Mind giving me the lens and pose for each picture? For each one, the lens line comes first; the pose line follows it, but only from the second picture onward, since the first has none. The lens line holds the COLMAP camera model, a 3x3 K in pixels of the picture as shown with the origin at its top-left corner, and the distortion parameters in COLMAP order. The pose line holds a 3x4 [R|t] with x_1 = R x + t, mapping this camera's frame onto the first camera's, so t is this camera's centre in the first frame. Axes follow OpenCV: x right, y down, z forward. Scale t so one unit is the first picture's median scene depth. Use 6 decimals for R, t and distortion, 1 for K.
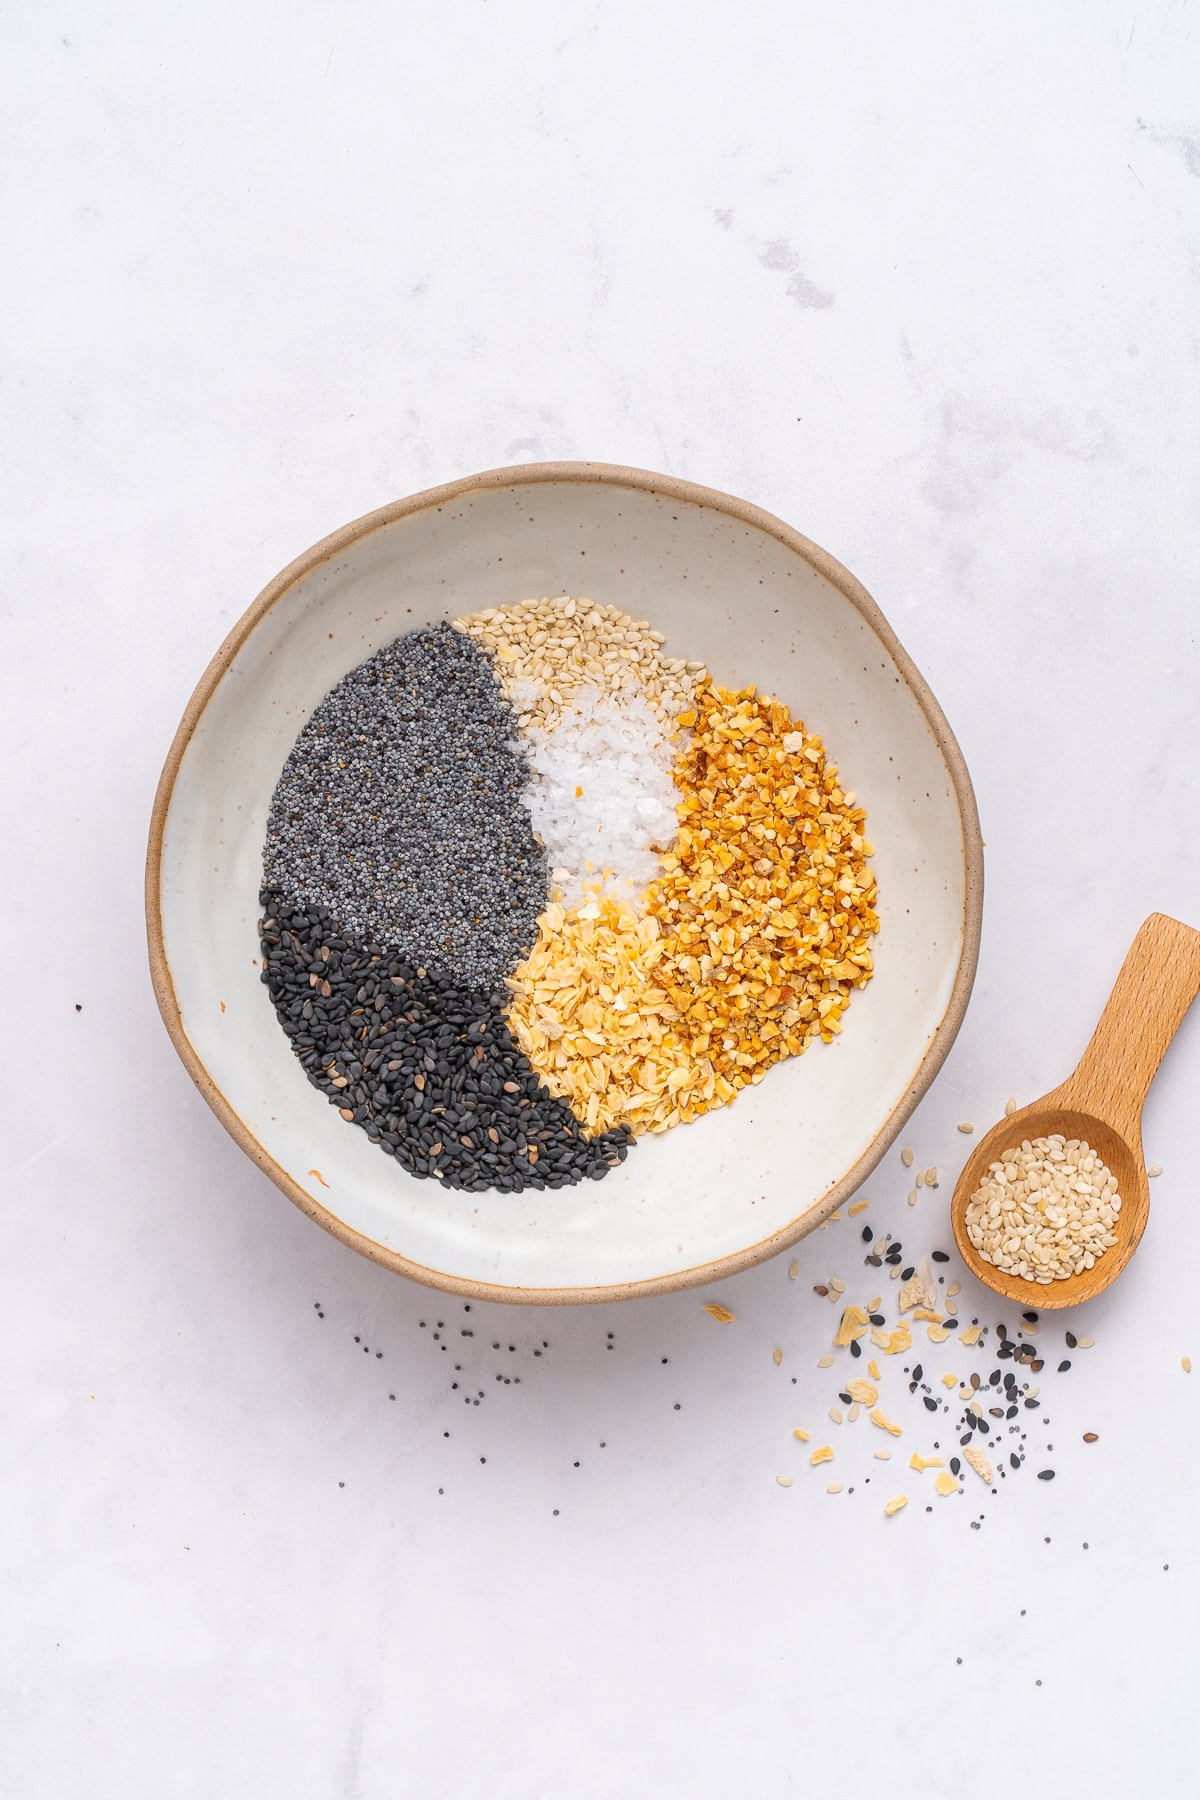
lens RADIAL K [[3557.2, 0, 597.8], [0, 3557.2, 902.5], [0, 0, 1]] dist [0.095841, 0.000000]
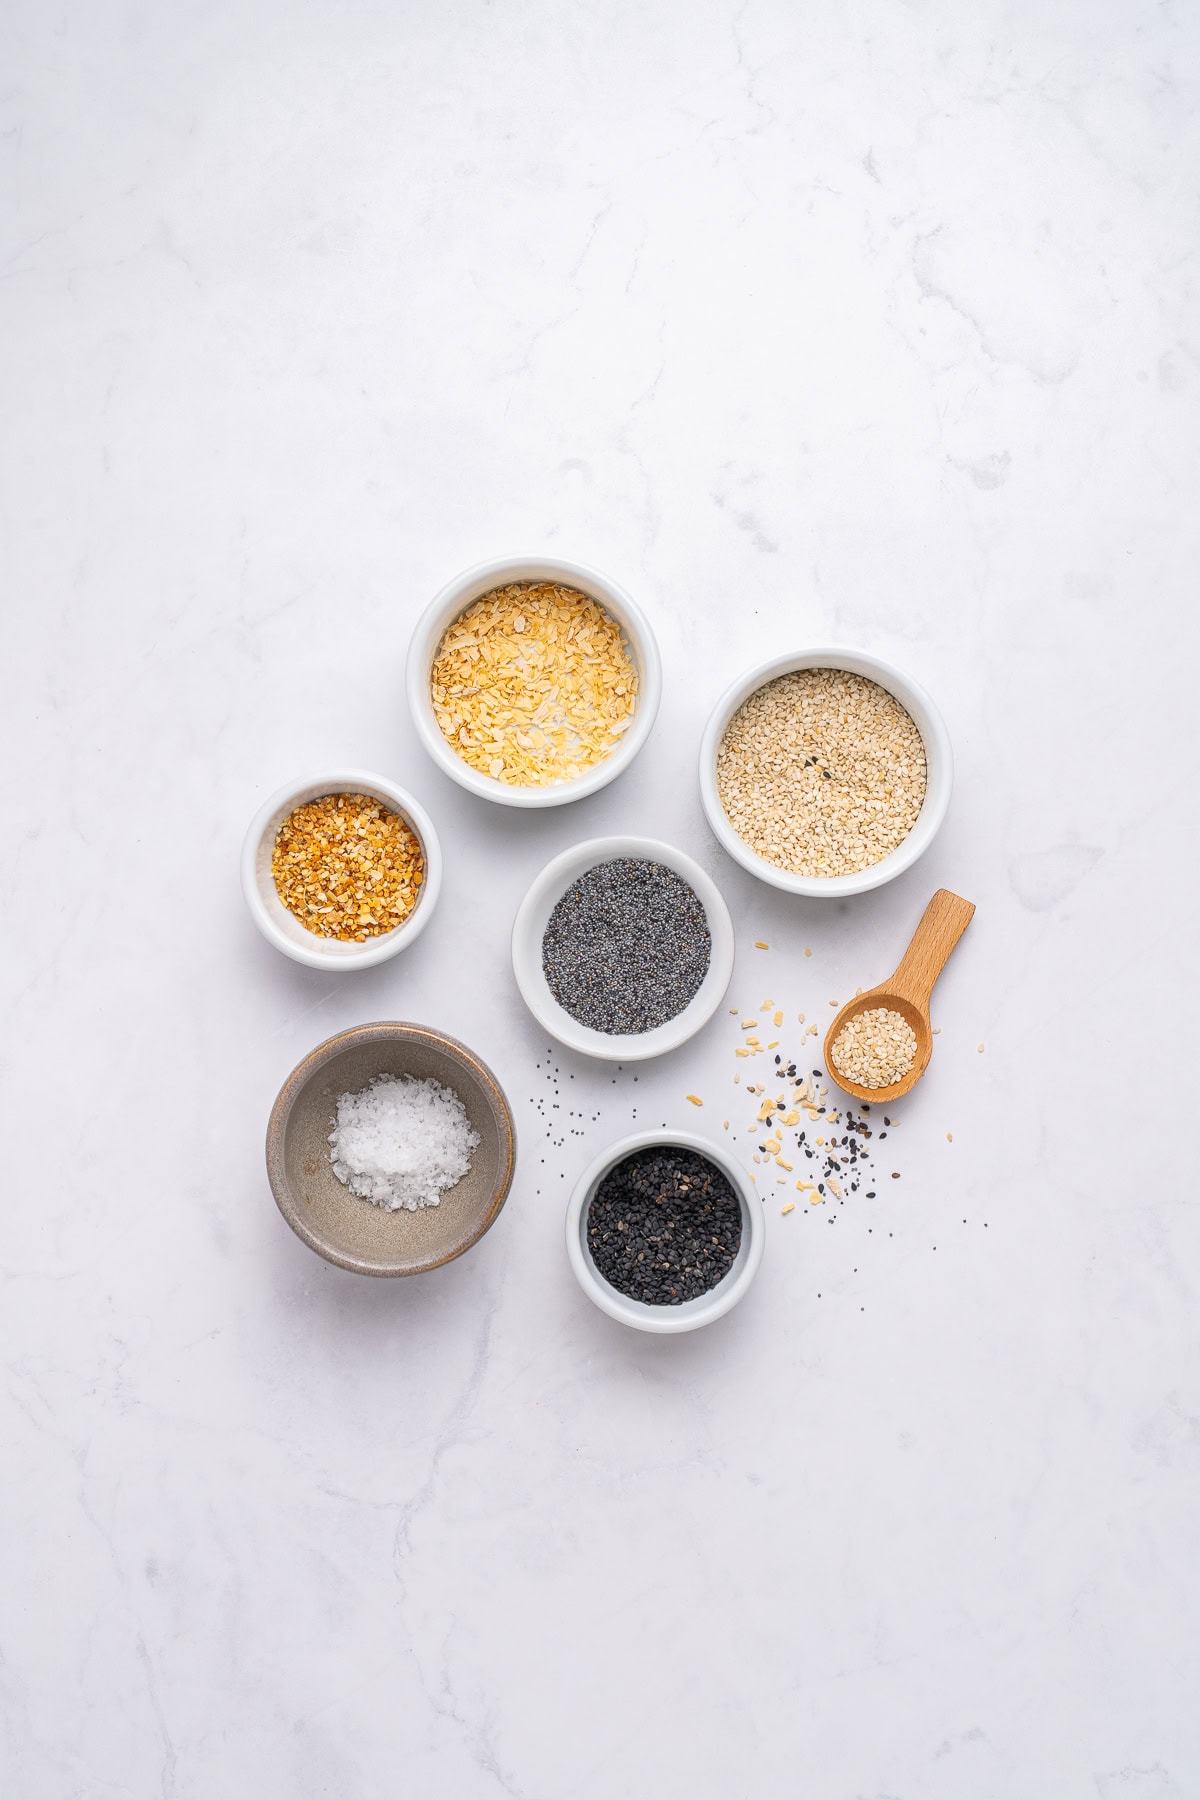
lens RADIAL K [[2348.0, 0, 602.8], [0, 2348.0, 896.8], [0, 0, 1]] dist [-0.019259, 0.000000]
pose [[0.999233, 0.037106, -0.012500, -0.001838], [-0.037164, 0.999299, -0.004453, 0.018578], [0.012326, 0.004914, 0.999912, -0.201520]]
